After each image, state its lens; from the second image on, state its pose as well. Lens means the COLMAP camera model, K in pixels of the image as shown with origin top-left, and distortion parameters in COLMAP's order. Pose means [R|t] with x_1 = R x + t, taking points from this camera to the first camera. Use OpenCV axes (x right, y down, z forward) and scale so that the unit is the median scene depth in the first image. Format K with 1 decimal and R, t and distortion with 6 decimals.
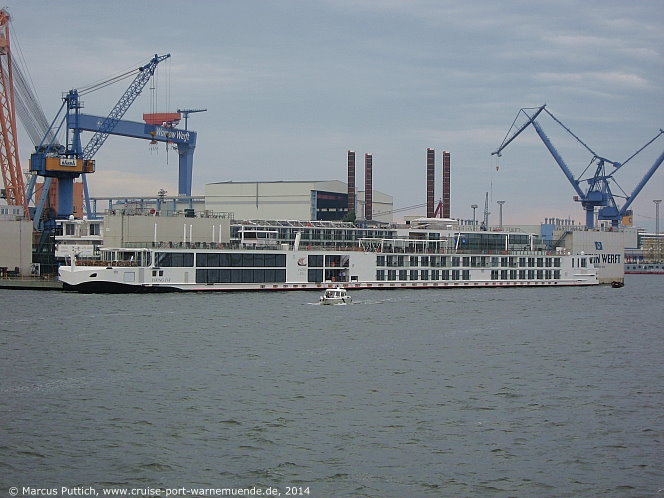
lens RADIAL K [[1540.4, 0, 332.0], [0, 1540.4, 249.0], [0, 0, 1]] dist [-0.098044, 0.000000]
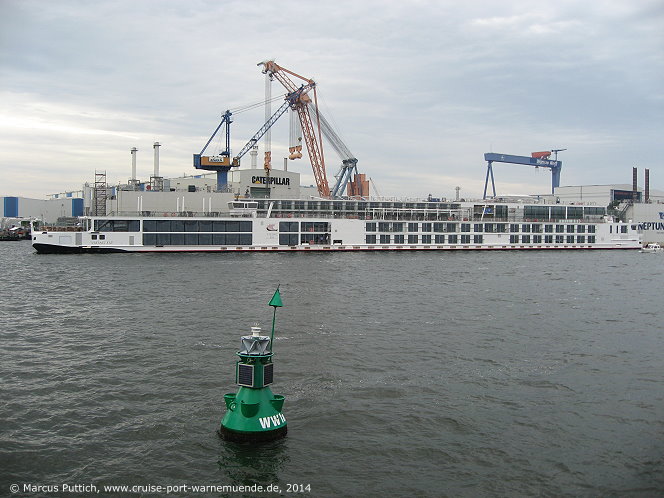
lens RADIAL K [[679.0, 0, 333.5], [0, 679.0, 245.5], [0, 0, 1]] dist [-0.117162, 0.000000]
pose [[0.877050, 0.012985, -0.480224, 0.237928], [0.002751, 0.999482, 0.032050, 0.004838], [0.480391, -0.029431, 0.876560, 0.499815]]
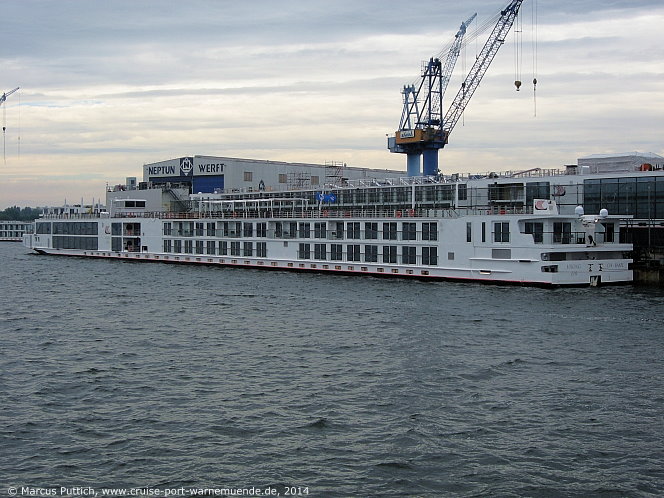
lens RADIAL K [[1107.1, 0, 317.3], [0, 1107.1, 244.5], [0, 0, 1]] dist [-0.140636, 0.000000]
pose [[-0.268122, -0.000257, -0.963385, 0.540439], [-0.006345, 0.999979, 0.001499, 0.013854], [0.963364, 0.006514, -0.268118, 1.155412]]
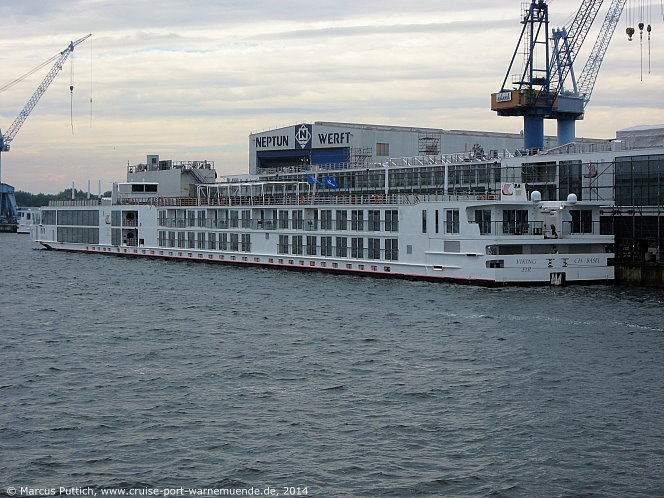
lens RADIAL K [[1540.4, 0, 334.9], [0, 1540.4, 248.2], [0, 0, 1]] dist [-0.098044, 0.000000]
pose [[-0.405775, 0.003892, -0.913965, 0.583540], [-0.007304, 0.999945, 0.007501, 0.014486], [0.913944, 0.009719, -0.405725, 1.259848]]
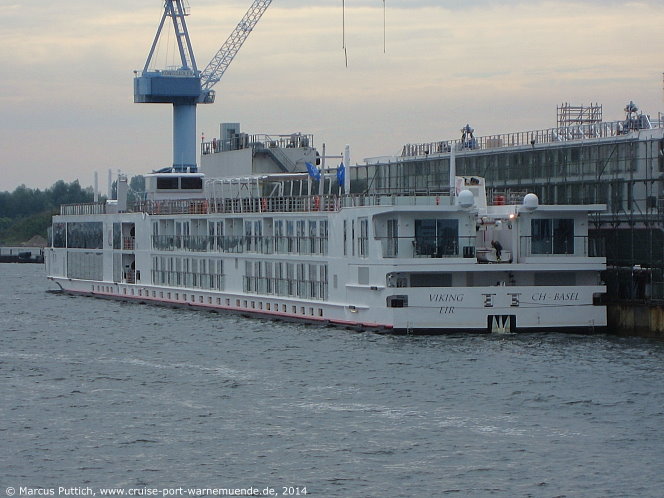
lens RADIAL K [[3546.9, 0, 331.8], [0, 3546.9, 249.0], [0, 0, 1]] dist [-0.122397, 0.000000]
pose [[-0.612155, -0.008535, -0.790692, 0.690453], [-0.004780, 0.999963, -0.007094, 0.016705], [0.790723, -0.000563, -0.612174, 1.502926]]
